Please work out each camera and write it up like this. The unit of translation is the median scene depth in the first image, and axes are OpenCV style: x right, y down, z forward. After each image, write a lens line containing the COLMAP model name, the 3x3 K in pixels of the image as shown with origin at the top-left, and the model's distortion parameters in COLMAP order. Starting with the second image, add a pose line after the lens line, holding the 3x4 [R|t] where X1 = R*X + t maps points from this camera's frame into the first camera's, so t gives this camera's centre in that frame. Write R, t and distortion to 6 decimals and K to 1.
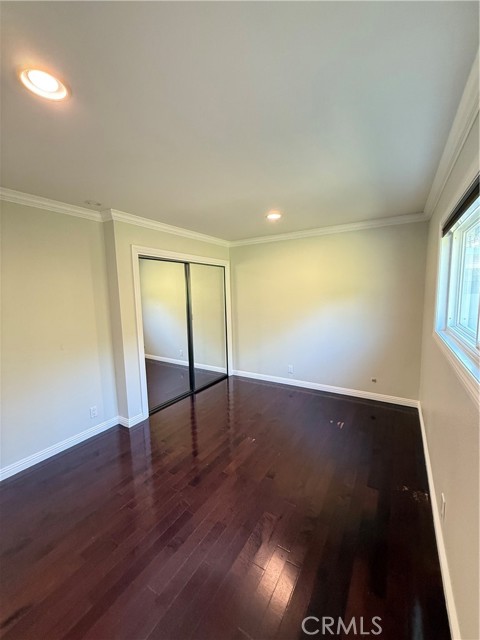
lens RADIAL K [[251.1, 0, 240.1], [0, 251.1, 323.8], [0, 0, 1]] dist [-0.000524, -0.000041]
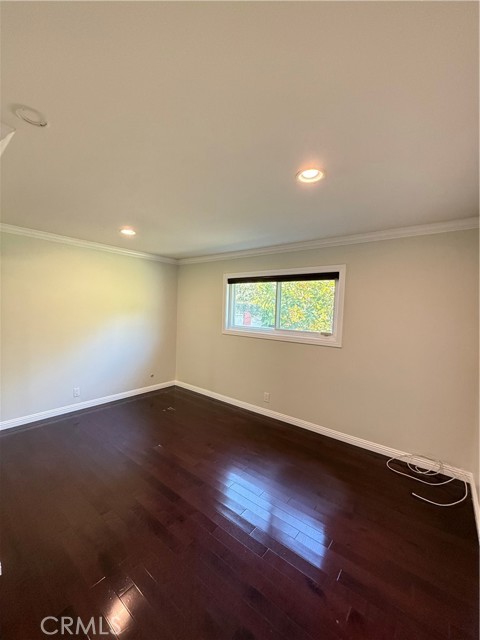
lens RADIAL K [[253.9, 0, 240.2], [0, 253.9, 322.9], [0, 0, 1]] dist [0.000698, 0.000129]
pose [[0.110161, -0.030738, 0.993438, -0.727844], [0.092109, 0.995536, 0.020589, -0.029772], [-0.989637, 0.089237, 0.112500, 0.387314]]
